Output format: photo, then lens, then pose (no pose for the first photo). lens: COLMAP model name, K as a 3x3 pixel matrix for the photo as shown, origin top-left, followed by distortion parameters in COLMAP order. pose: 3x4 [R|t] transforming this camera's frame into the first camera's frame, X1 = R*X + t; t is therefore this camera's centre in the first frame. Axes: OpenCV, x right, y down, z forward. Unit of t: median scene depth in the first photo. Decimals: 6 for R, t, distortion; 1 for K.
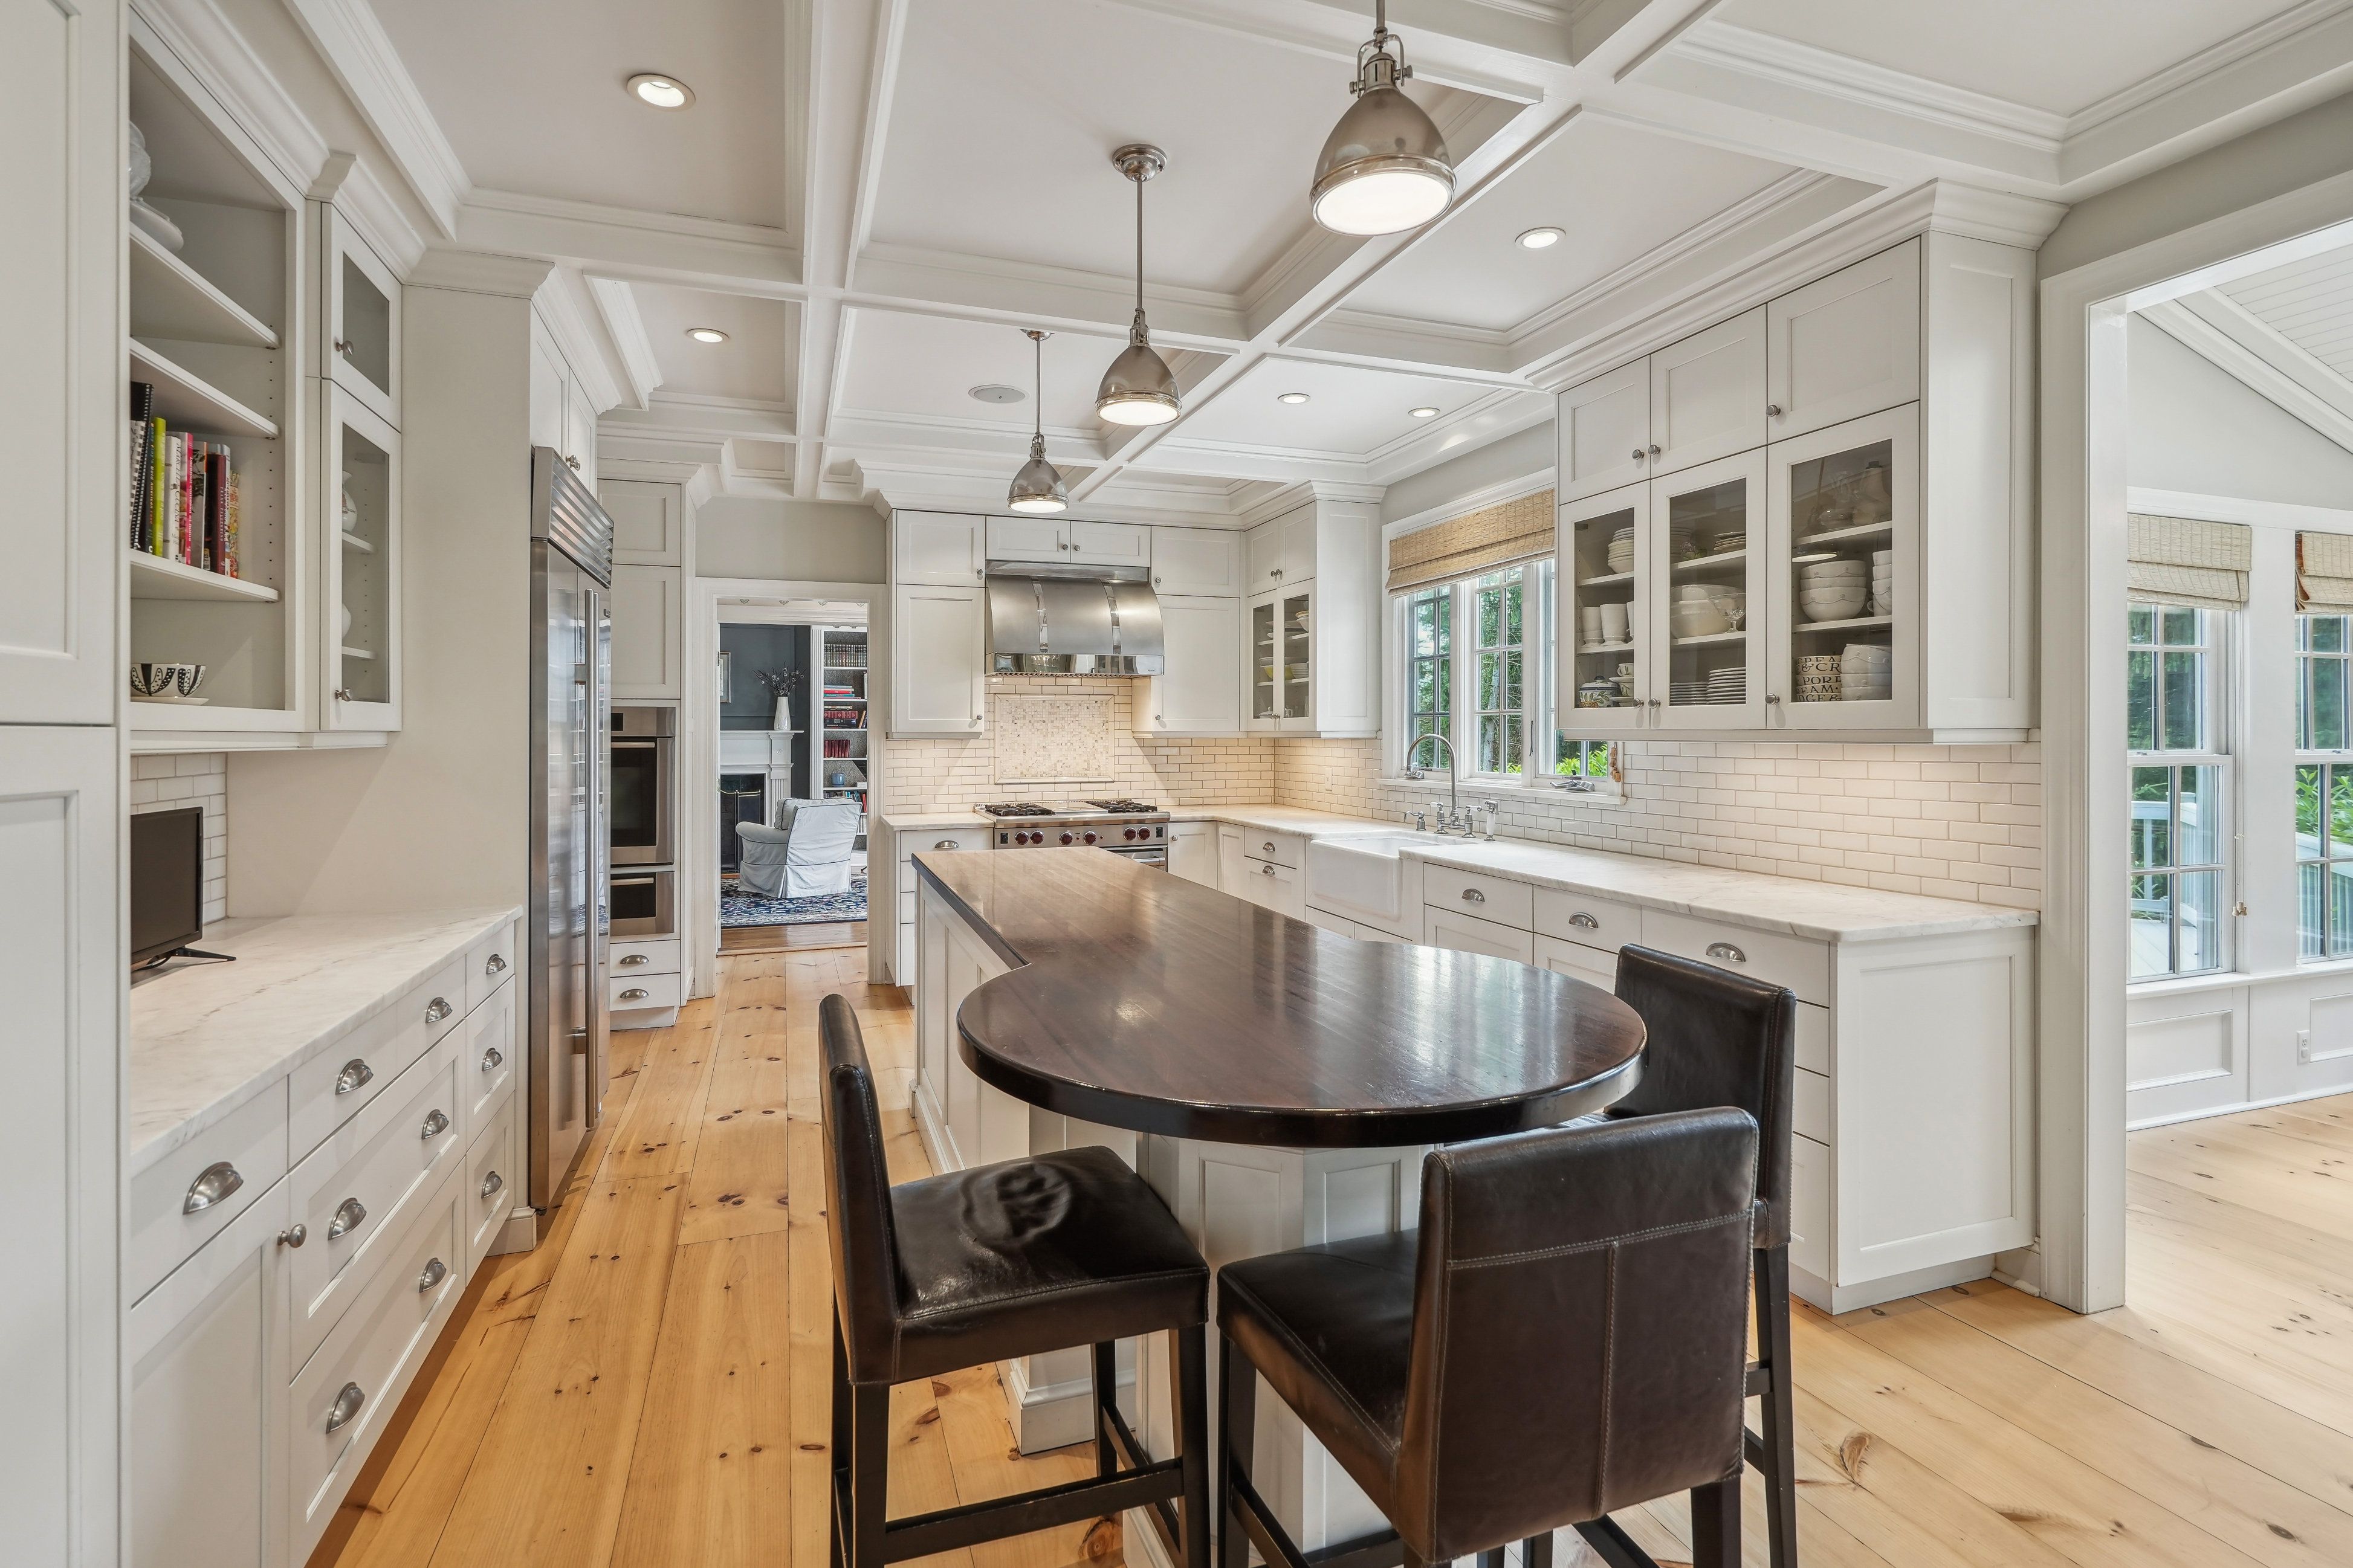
lens RADIAL K [[1090.1, 0, 1163.1], [0, 1090.1, 755.0], [0, 0, 1]] dist [-0.004567, 0.000437]
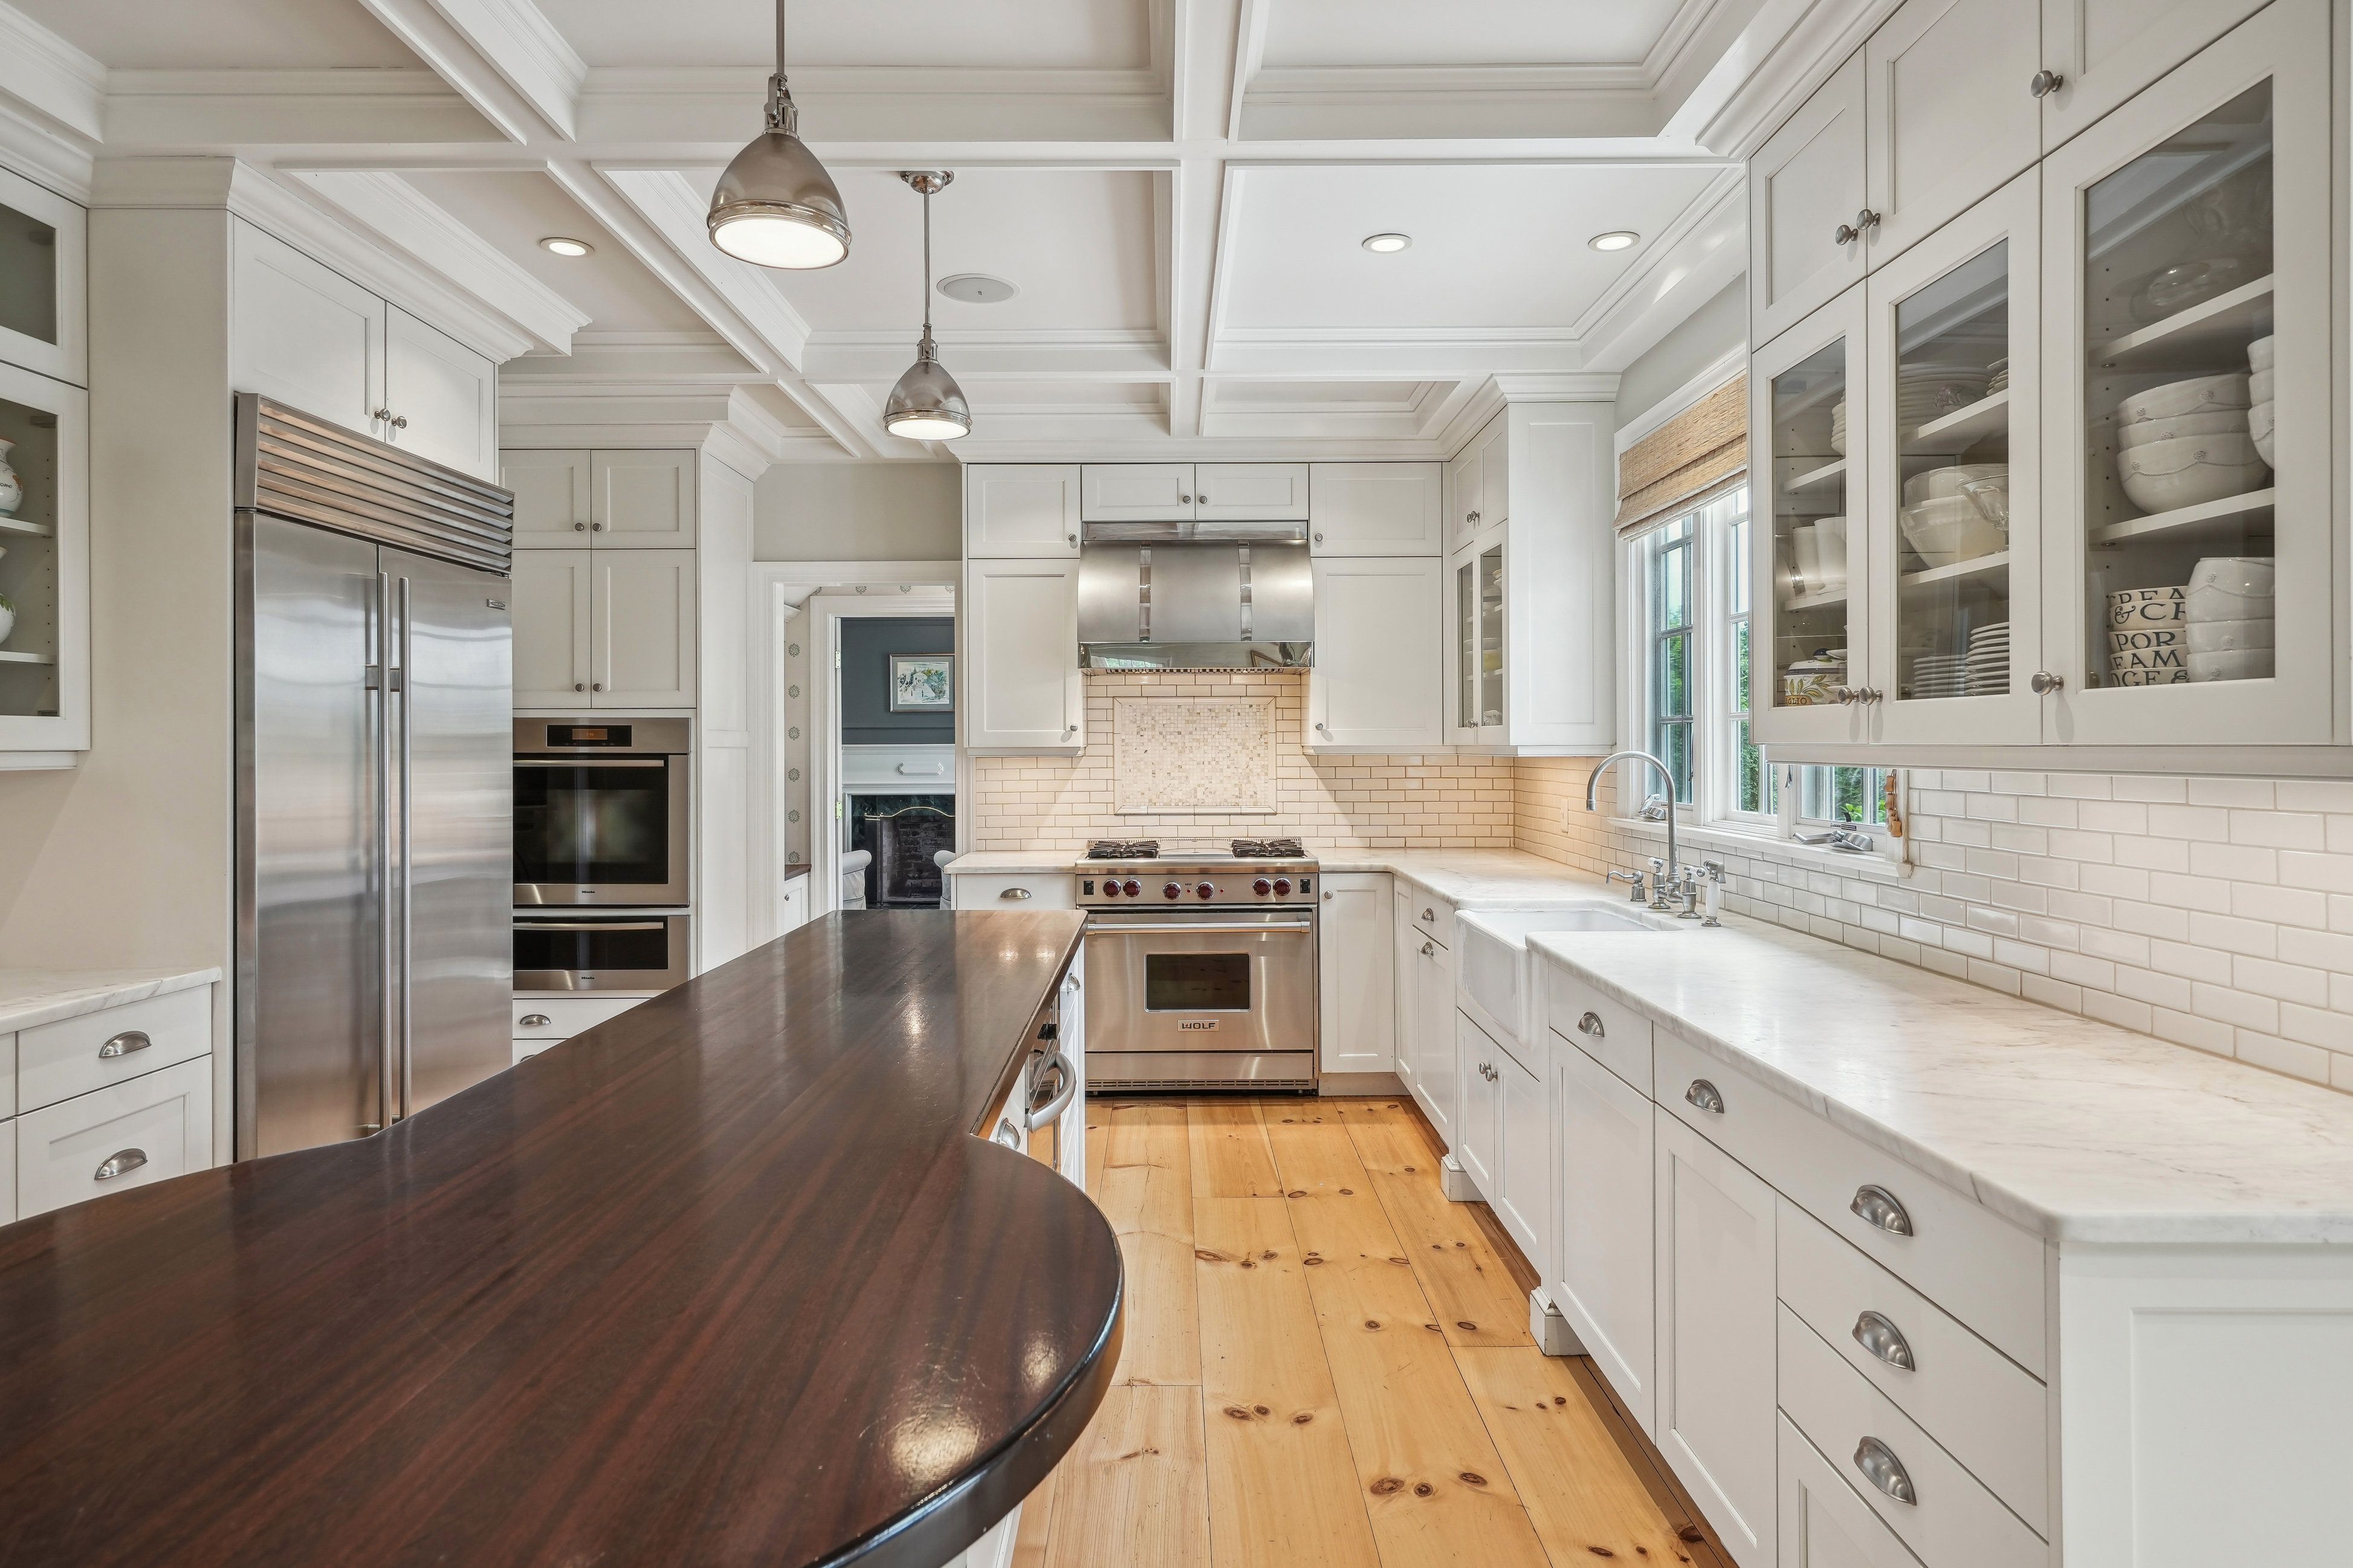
lens RADIAL K [[1286.8, 0, 1166.4], [0, 1286.8, 764.8], [0, 0, 1]] dist [0.004022, 0.000802]
pose [[0.943971, 0.003741, -0.330006, 0.198634], [-0.005361, 0.999978, -0.003997, -0.005653], [0.329984, 0.005542, 0.943970, 0.173686]]
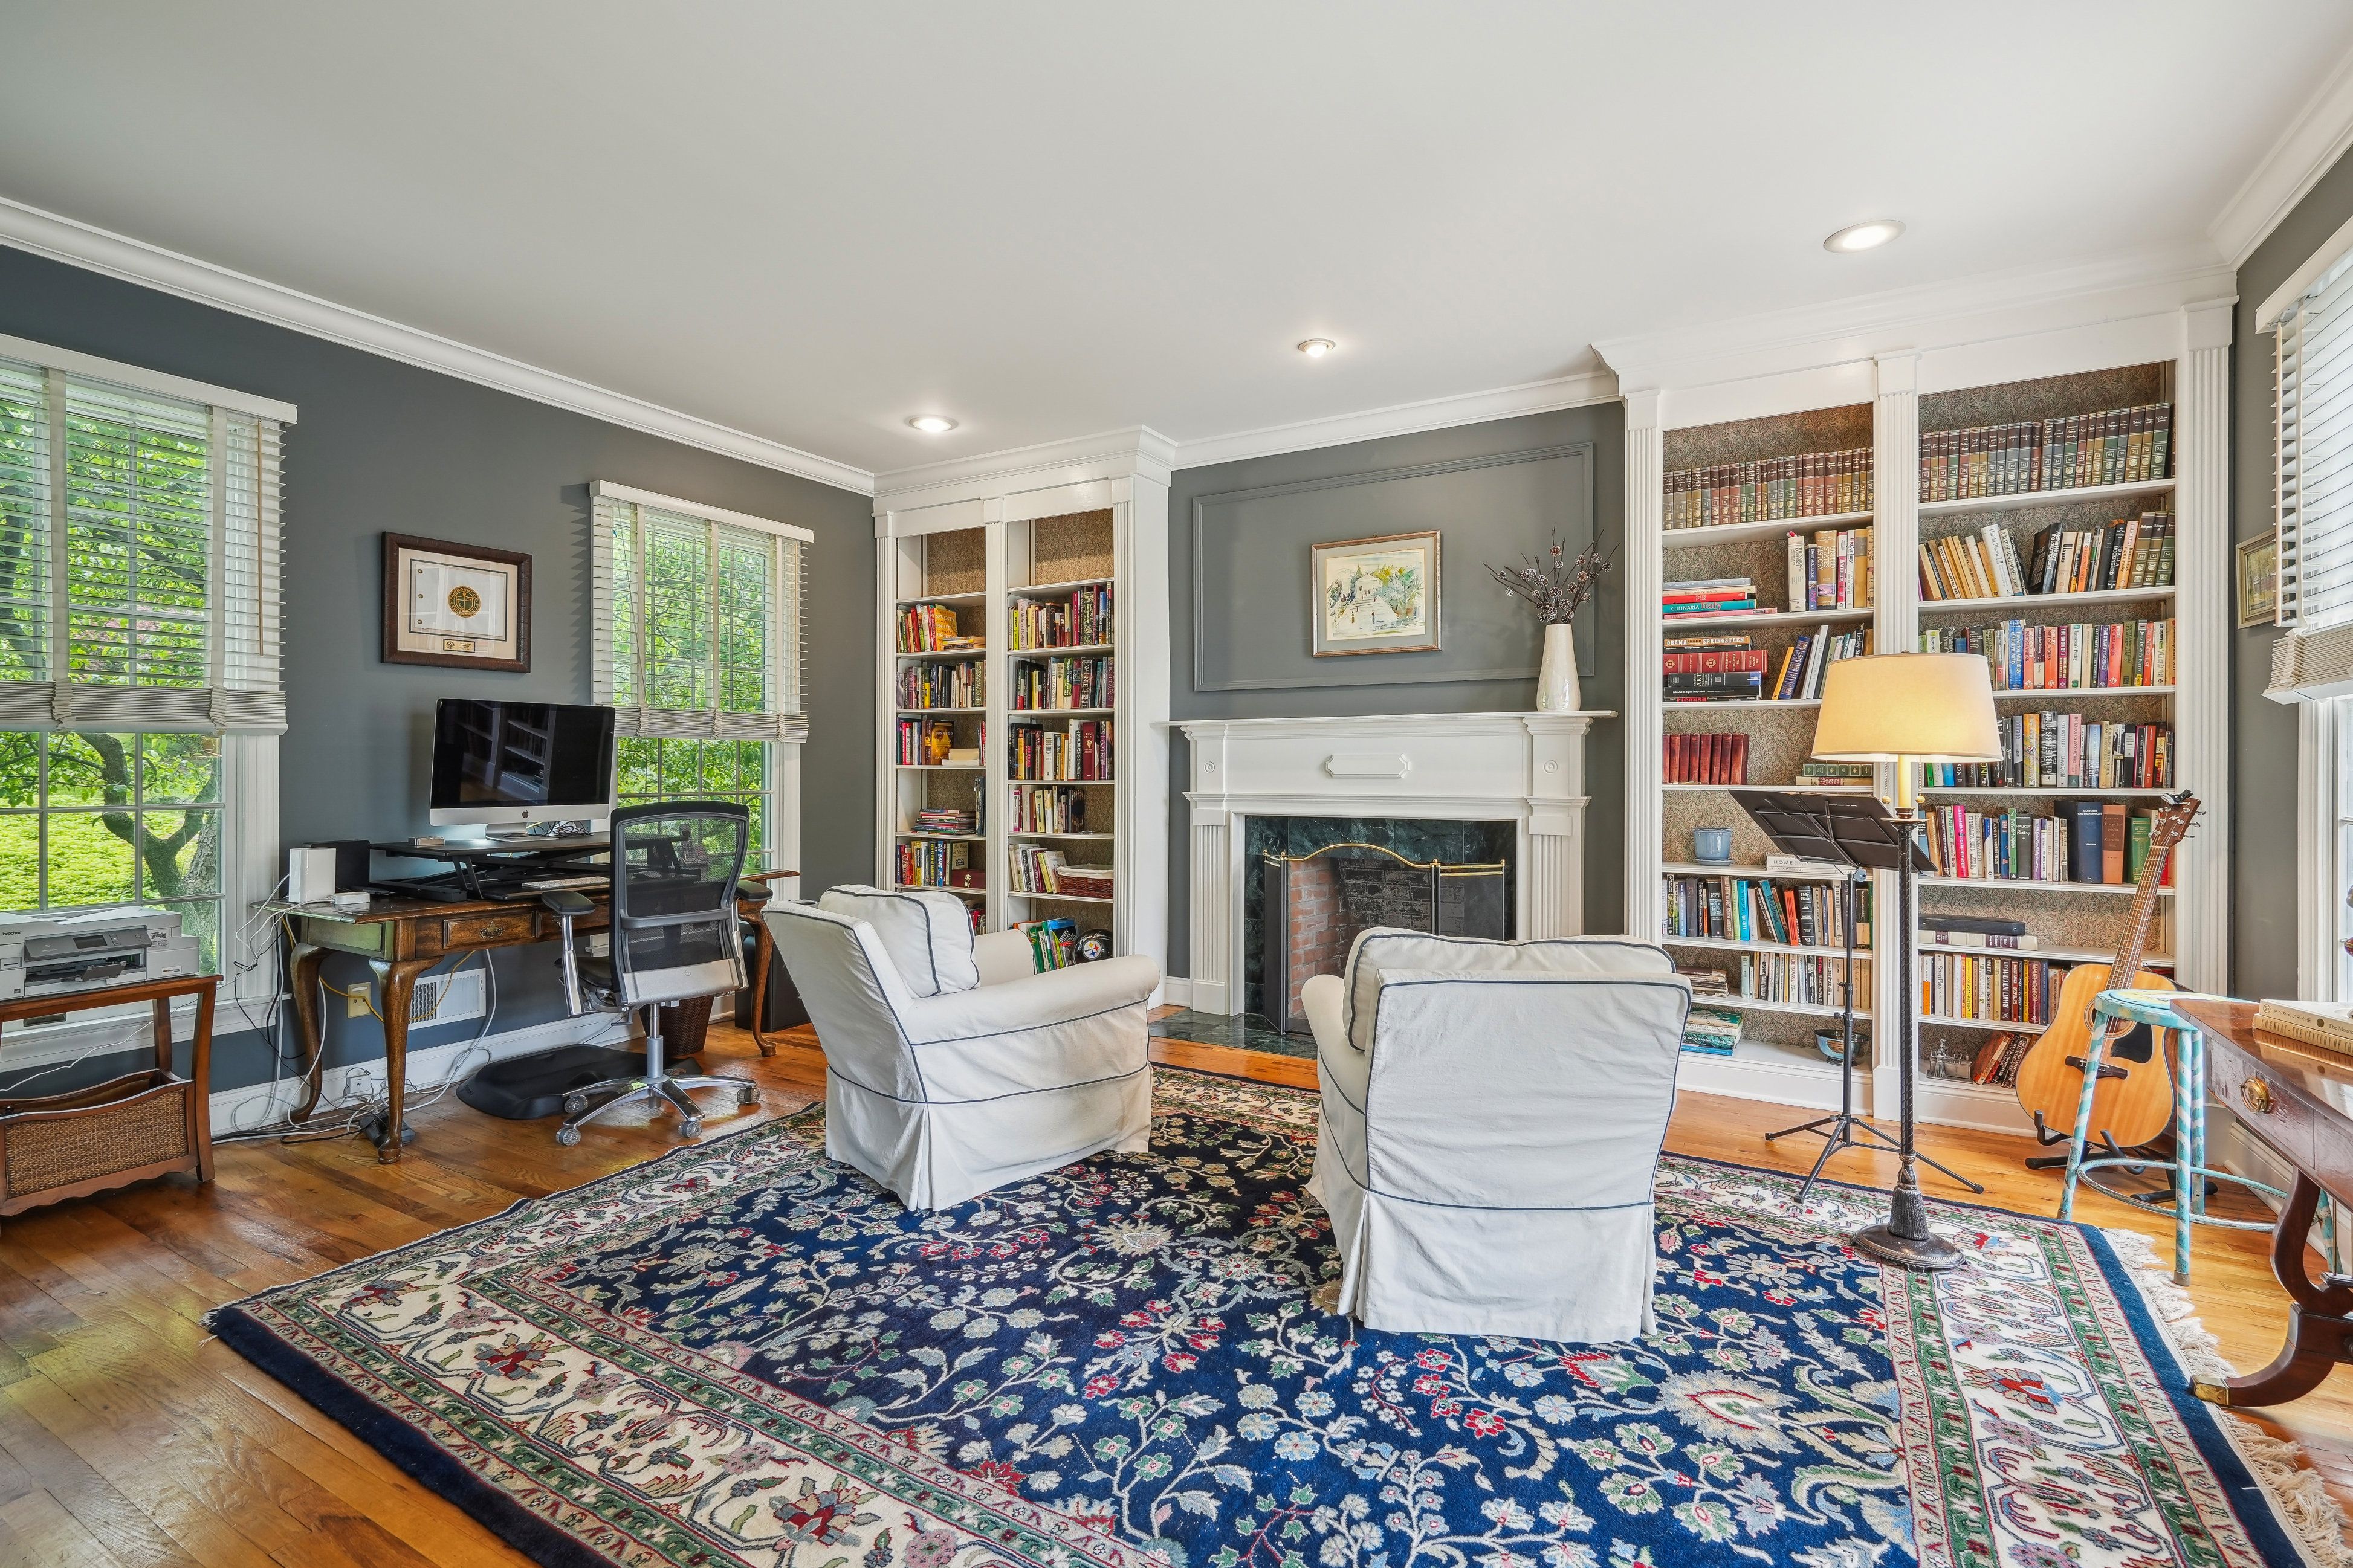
lens RADIAL K [[1090.1, 0, 1163.1], [0, 1090.1, 755.0], [0, 0, 1]] dist [-0.004567, 0.000437]
pose [[0.652274, -0.004881, -0.757968, -0.292763], [-0.011590, 0.999798, -0.016412, 0.001667], [0.757895, 0.019489, 0.652086, 1.283263]]
